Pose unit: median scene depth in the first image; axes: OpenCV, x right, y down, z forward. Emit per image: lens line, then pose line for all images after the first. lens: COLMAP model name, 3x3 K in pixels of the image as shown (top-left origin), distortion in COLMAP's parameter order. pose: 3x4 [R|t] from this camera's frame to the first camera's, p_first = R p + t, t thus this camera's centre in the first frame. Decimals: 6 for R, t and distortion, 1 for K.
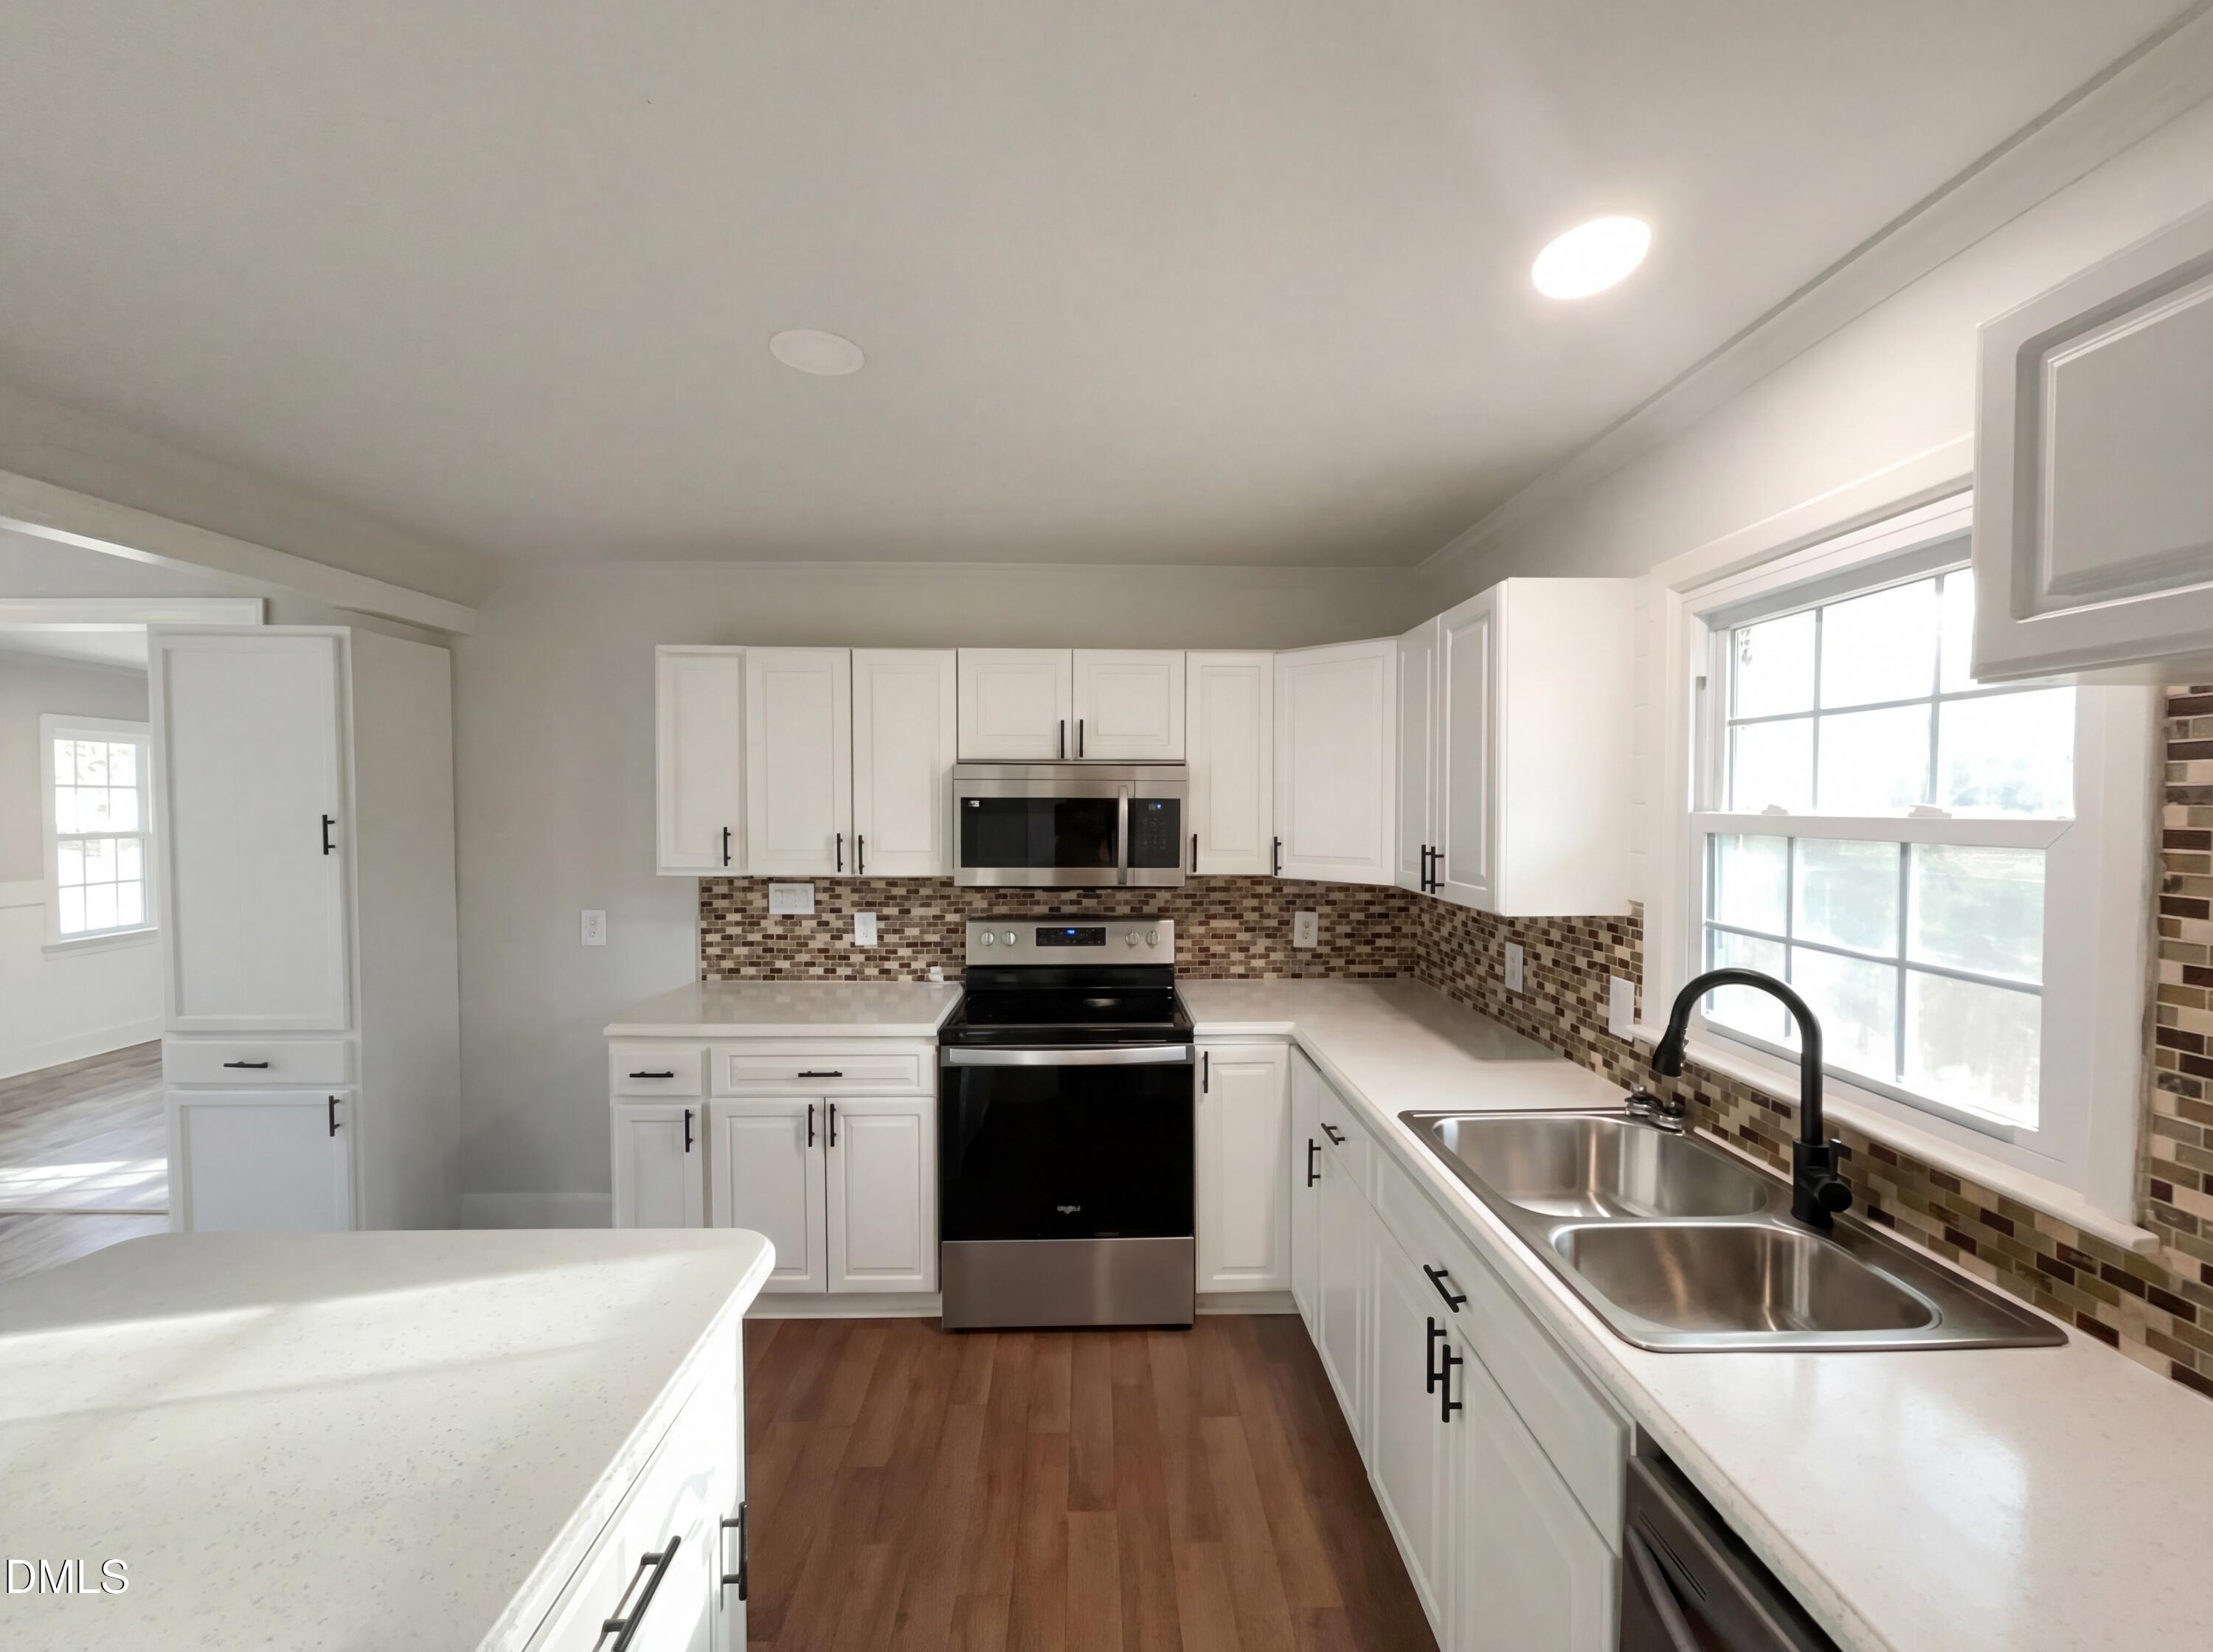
lens RADIAL K [[881.6, 0, 1113.9], [0, 881.6, 827.0], [0, 0, 1]] dist [0.001148, -0.000461]
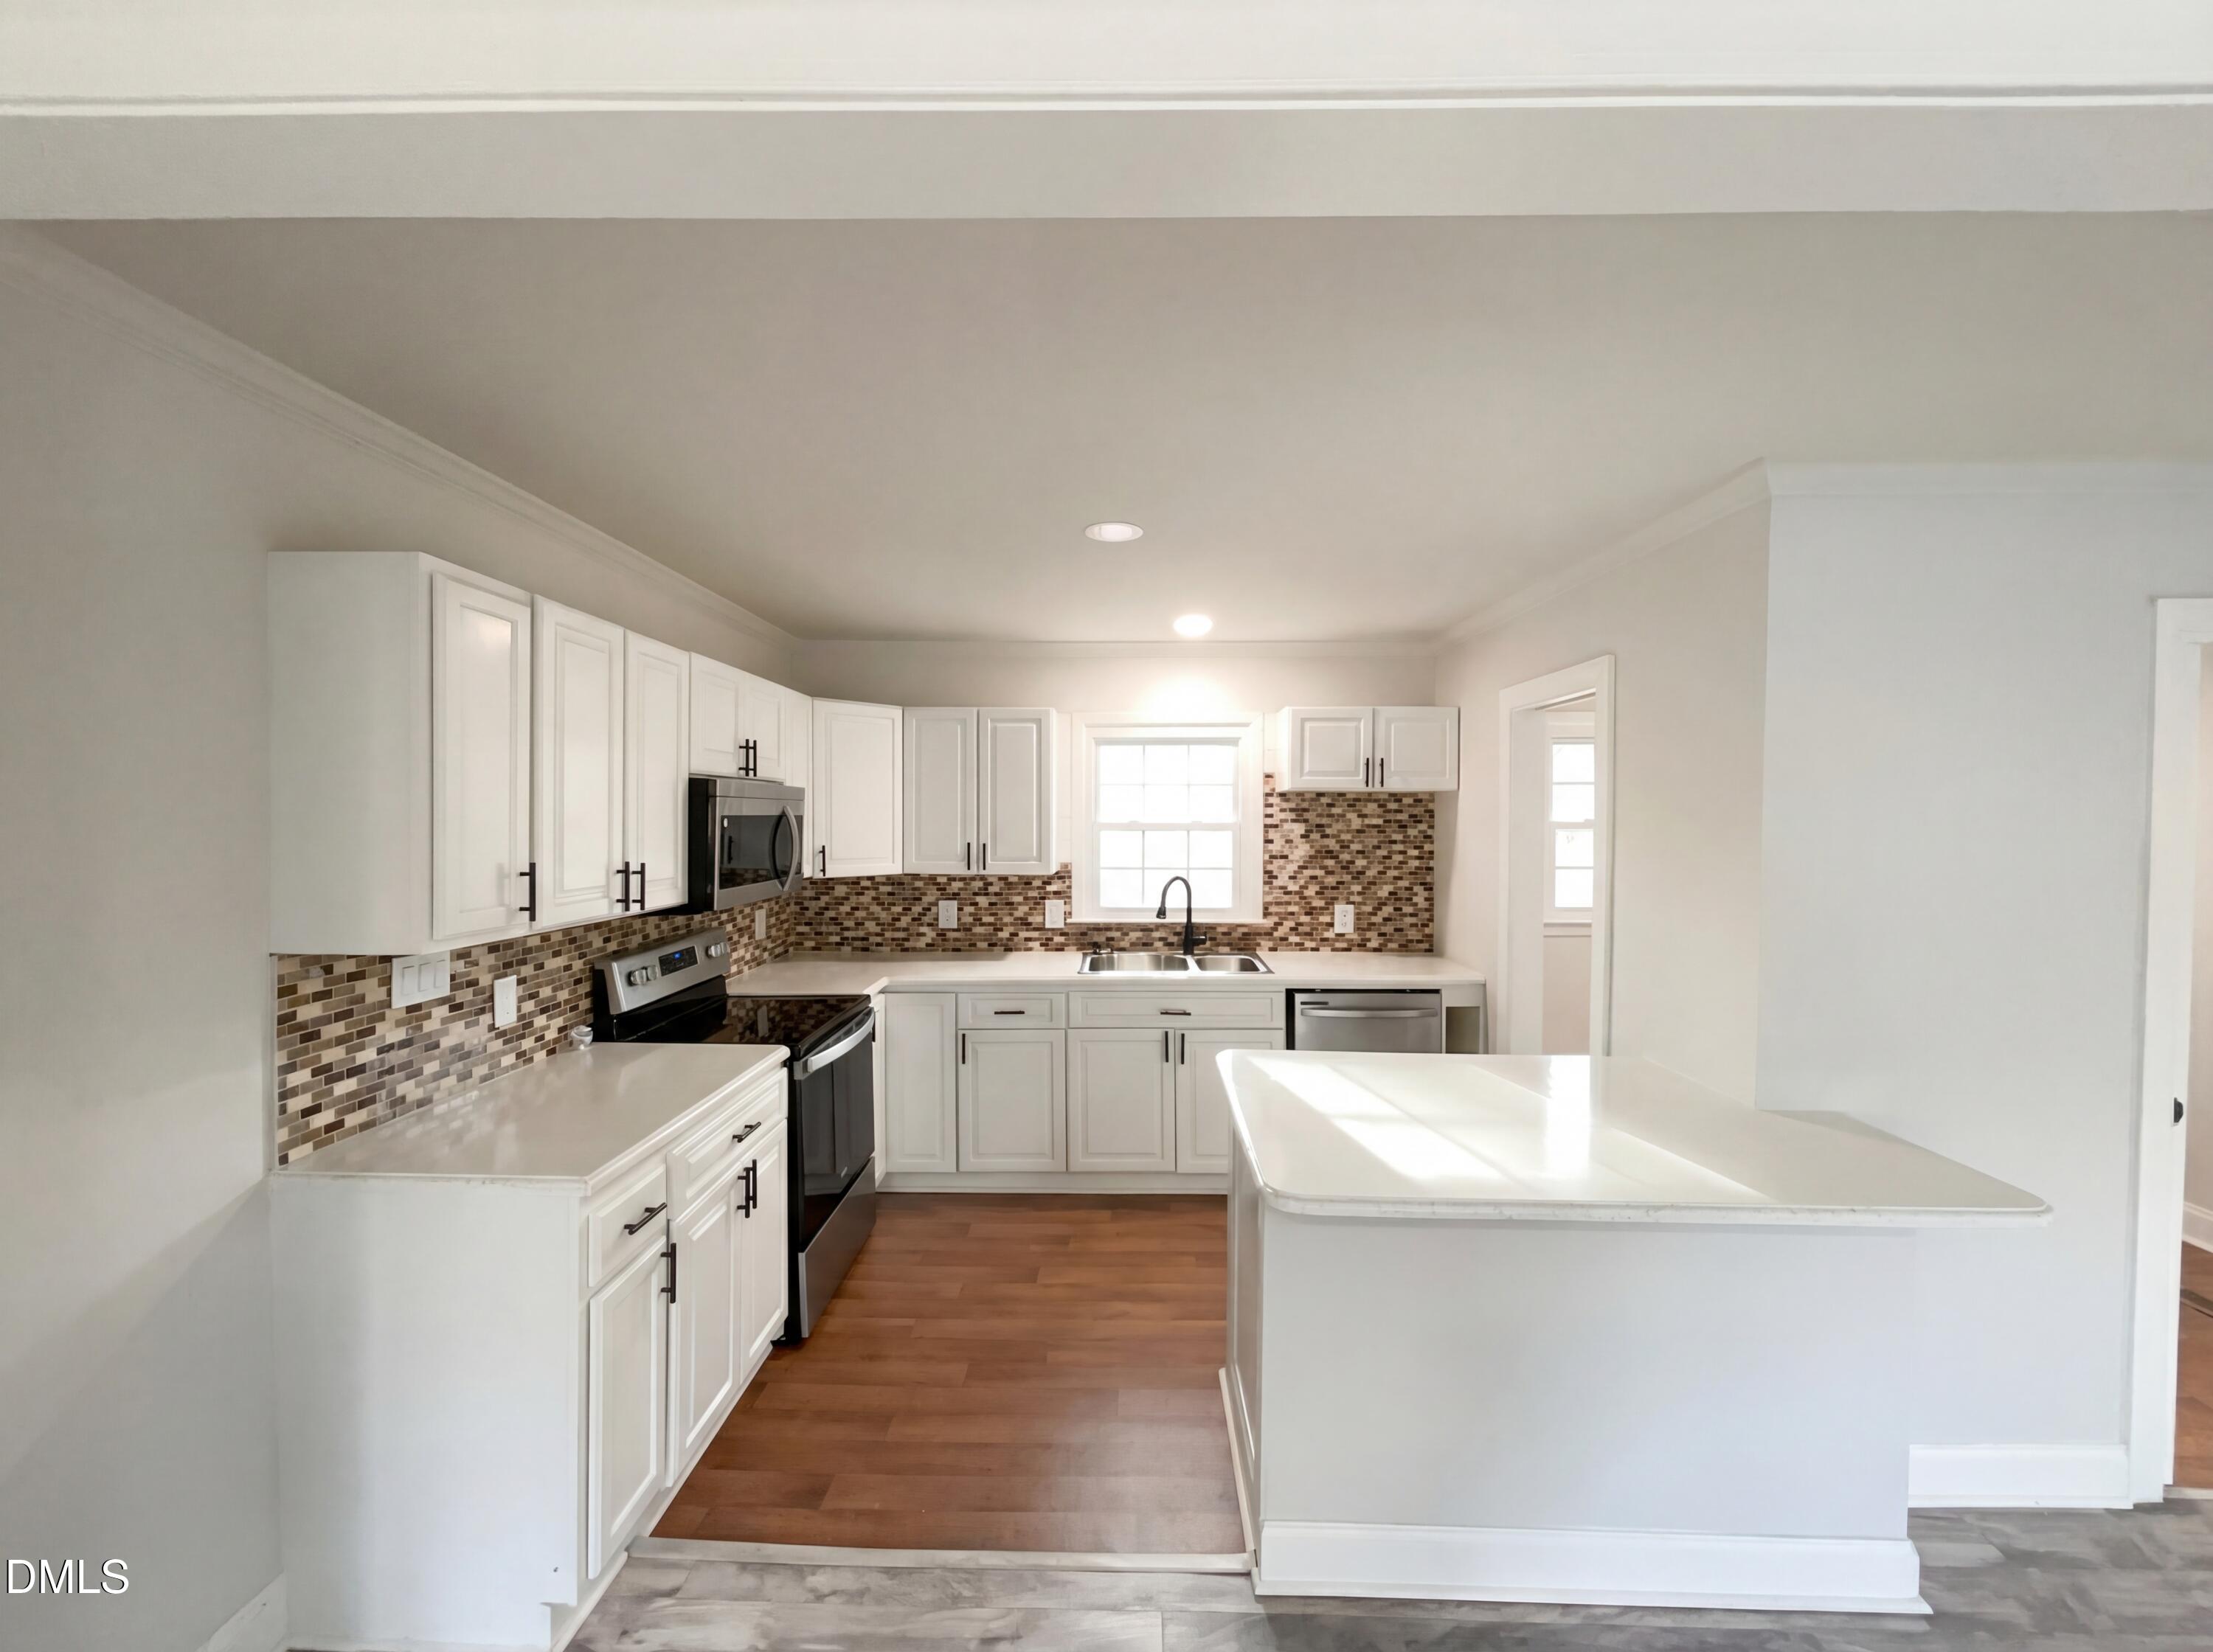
lens RADIAL K [[881.6, 0, 1115.2], [0, 881.6, 818.6], [0, 0, 1]] dist [0.001148, -0.000461]
pose [[0.048178, -0.009551, 0.998793, -0.965593], [0.026425, 0.999616, 0.008284, -0.023987], [-0.998489, 0.025994, 0.048412, 0.472543]]
